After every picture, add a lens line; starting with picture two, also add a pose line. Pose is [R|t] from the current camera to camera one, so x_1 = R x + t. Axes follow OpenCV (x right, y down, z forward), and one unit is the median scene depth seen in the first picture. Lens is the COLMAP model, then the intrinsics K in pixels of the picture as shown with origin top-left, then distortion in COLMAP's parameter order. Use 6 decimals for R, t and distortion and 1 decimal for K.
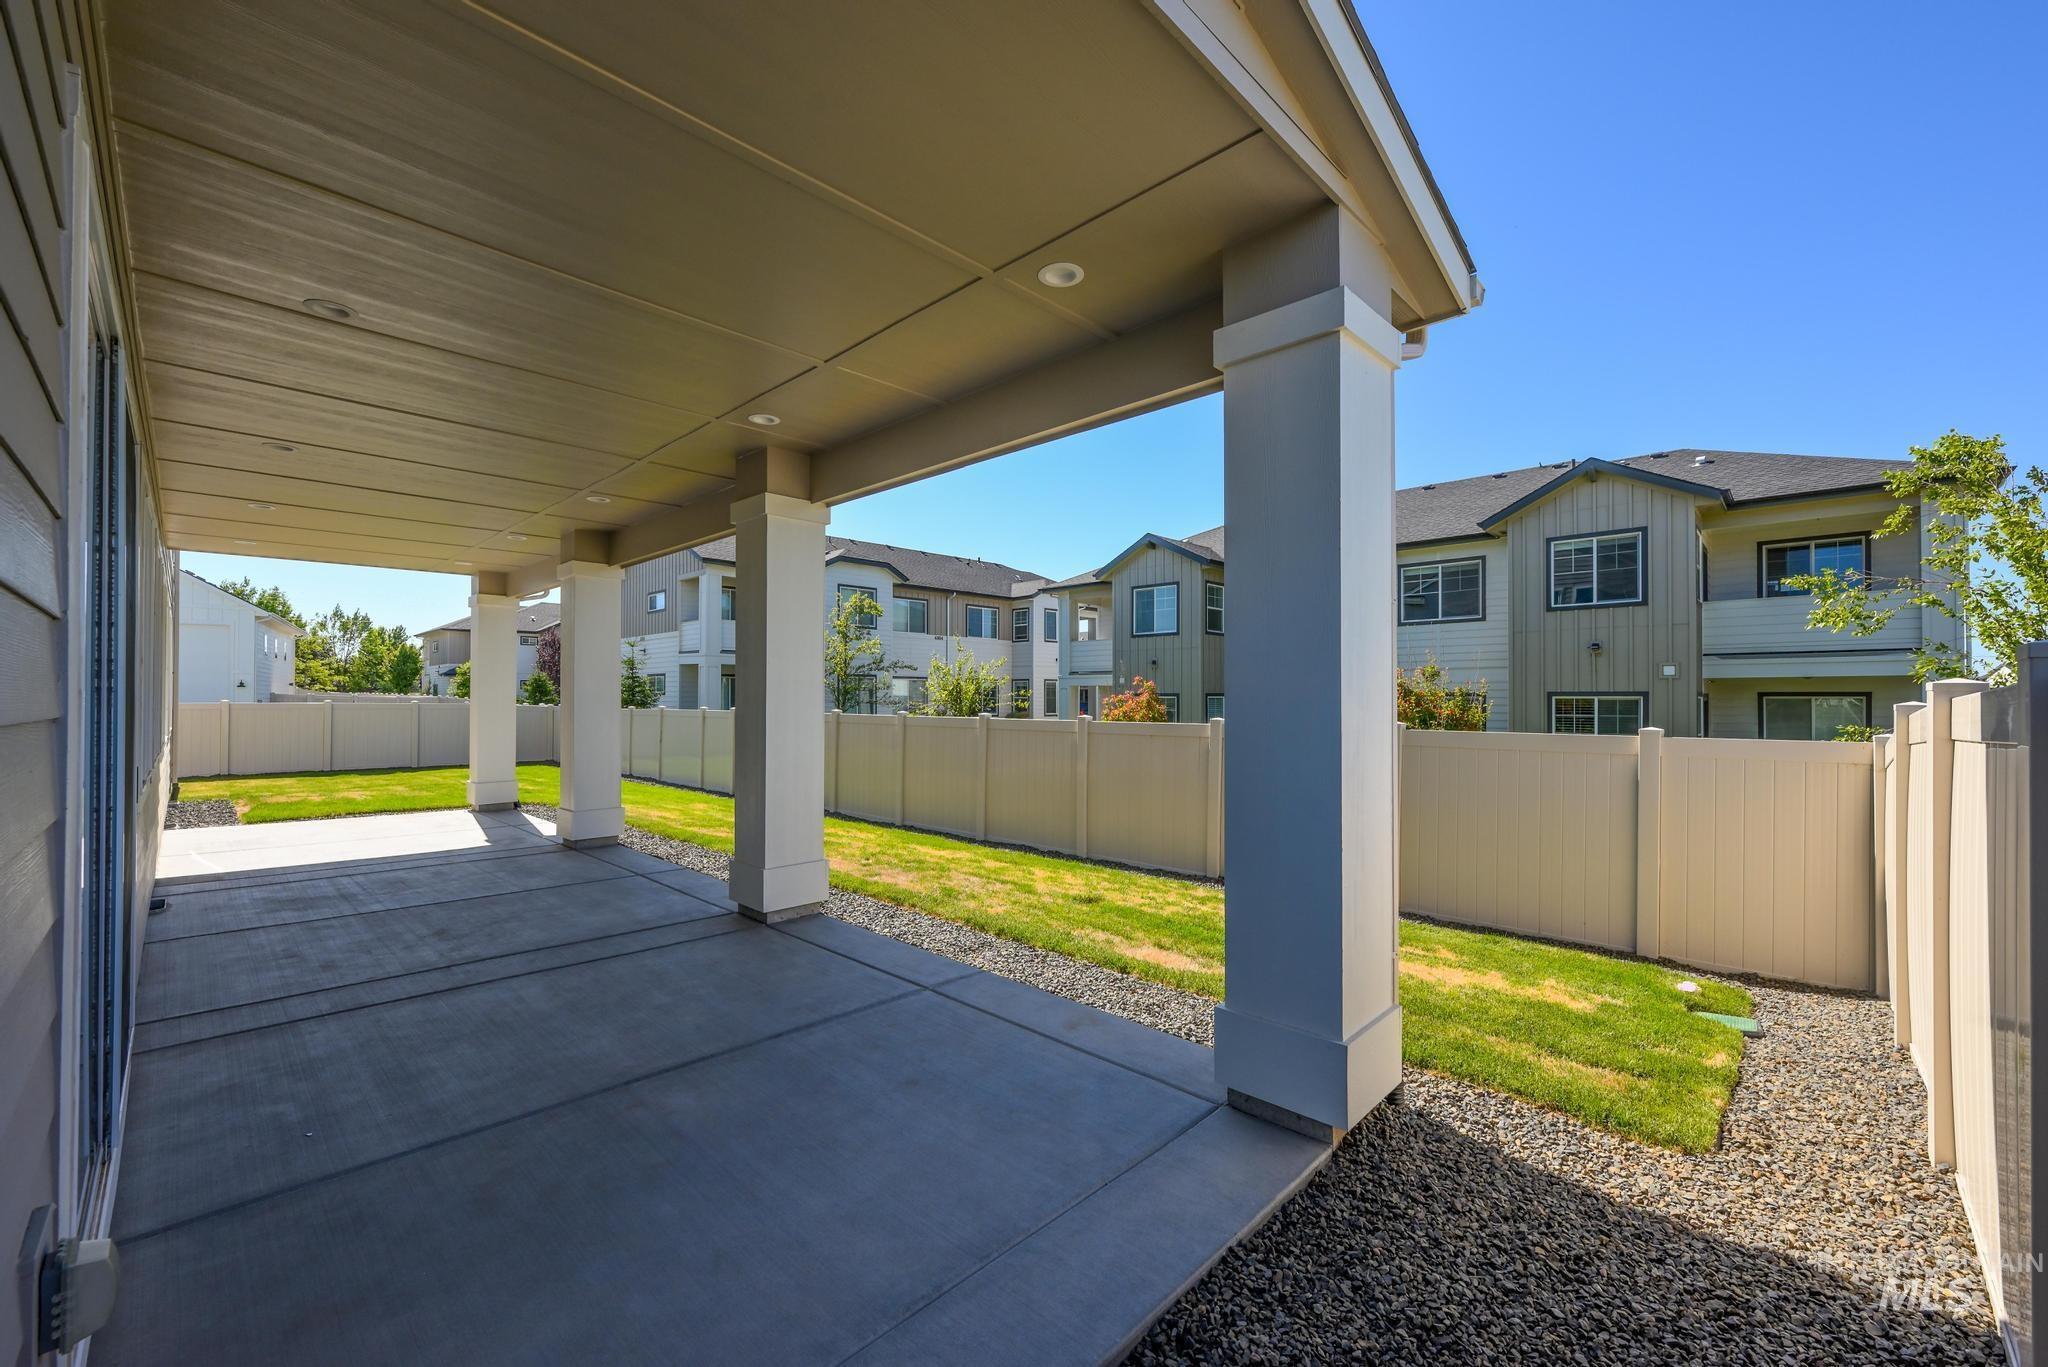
lens RADIAL K [[825.1, 0, 1018.9], [0, 825.1, 693.8], [0, 0, 1]] dist [-0.000873, -0.000206]
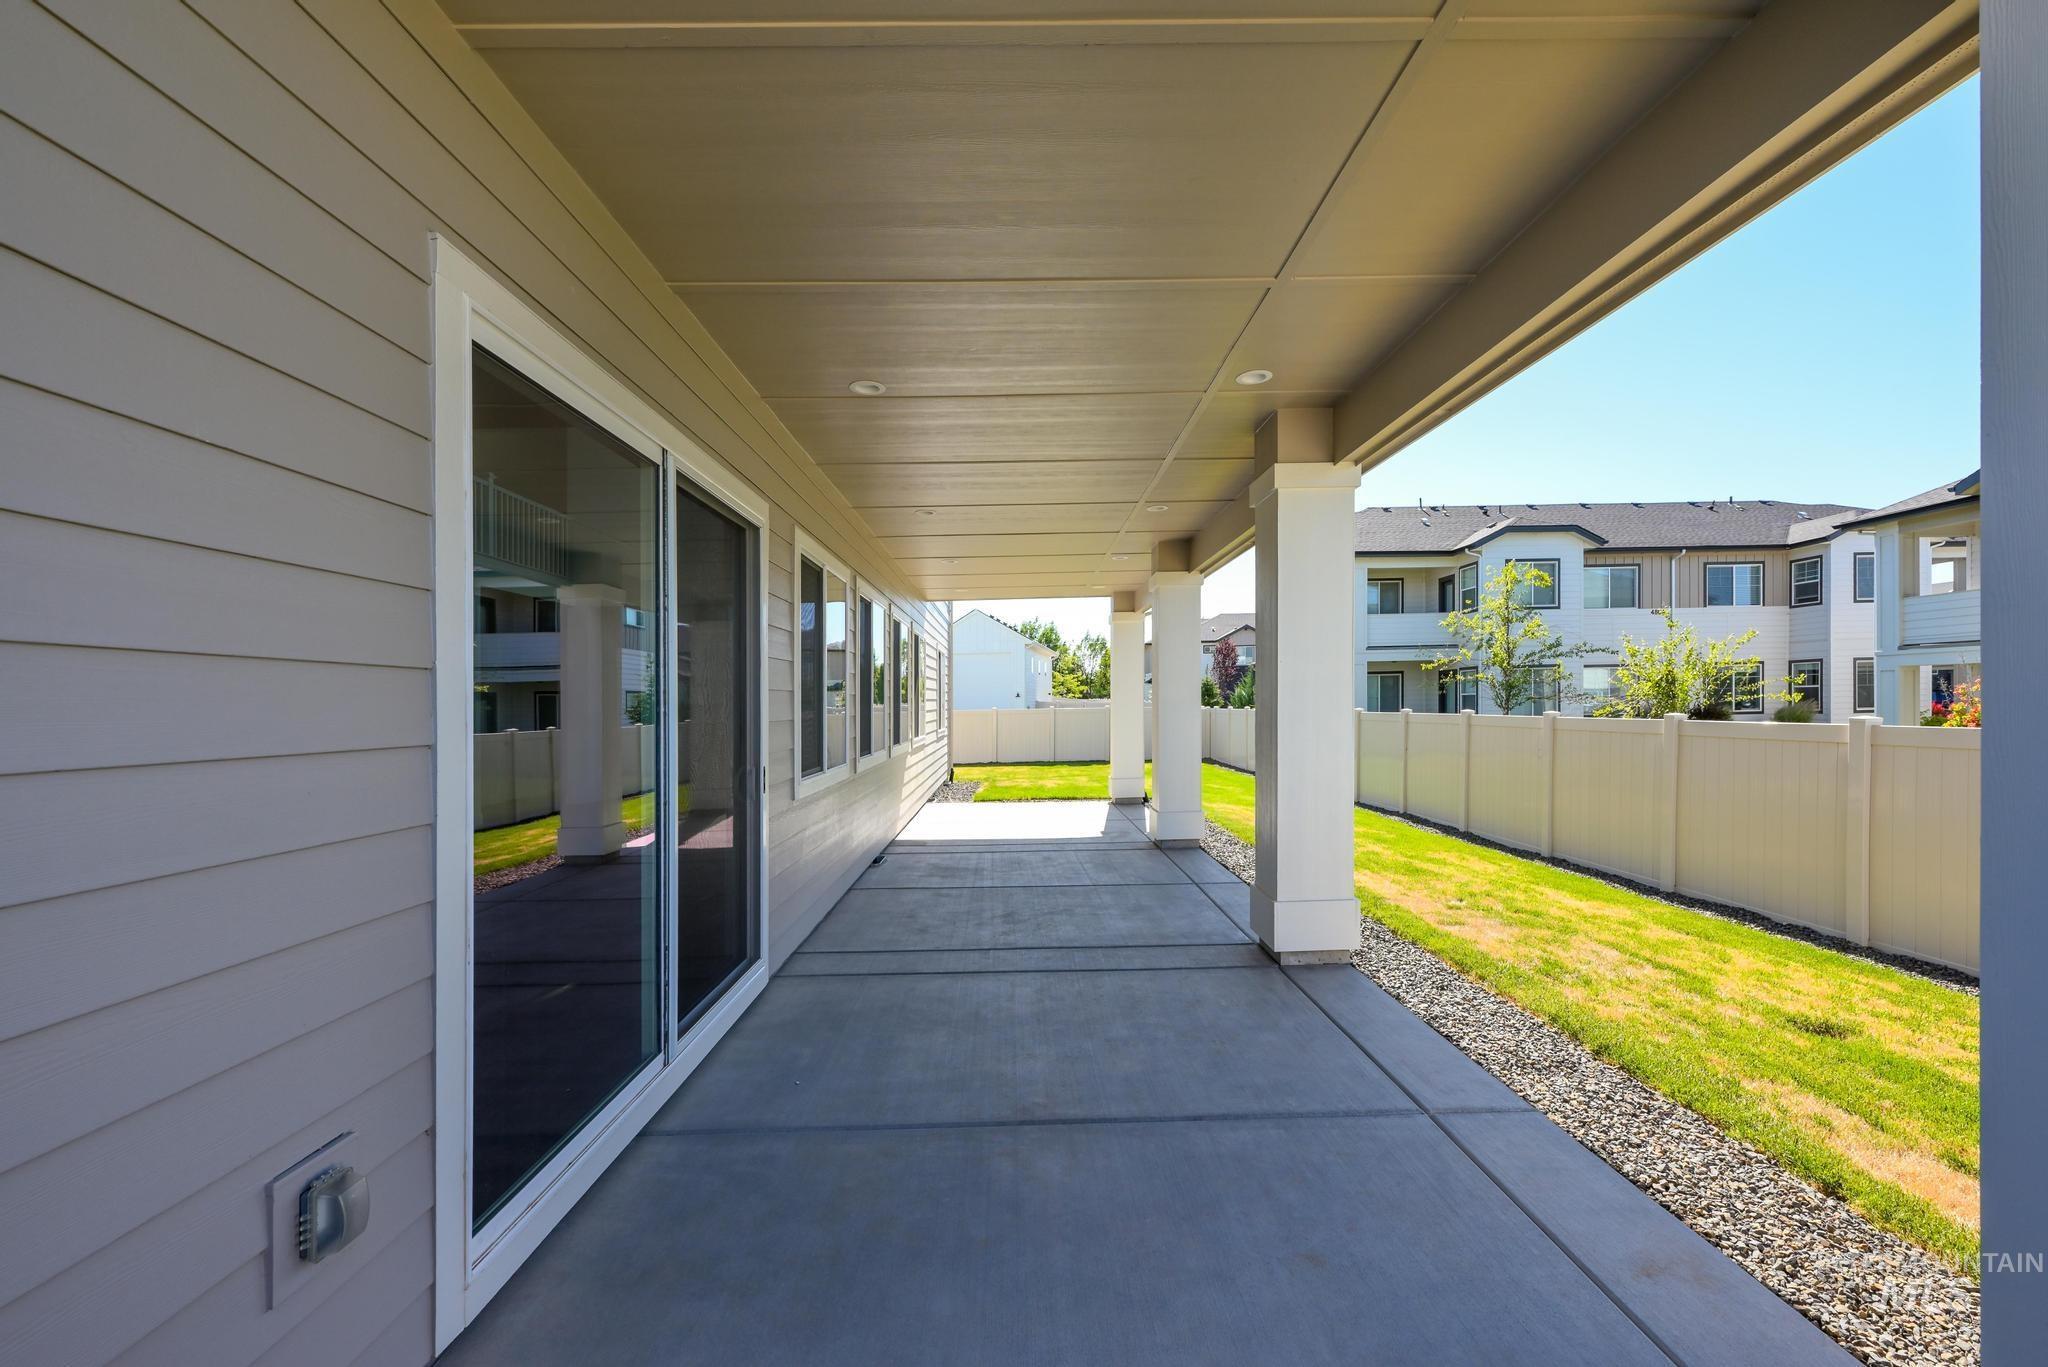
lens RADIAL K [[825.1, 0, 1030.6], [0, 825.1, 709.6], [0, 0, 1]] dist [-0.000873, -0.000206]
pose [[0.712698, -0.012638, -0.701358, 0.091515], [0.027507, 0.999572, 0.009940, -0.002593], [0.700932, -0.026376, 0.712740, 0.165881]]
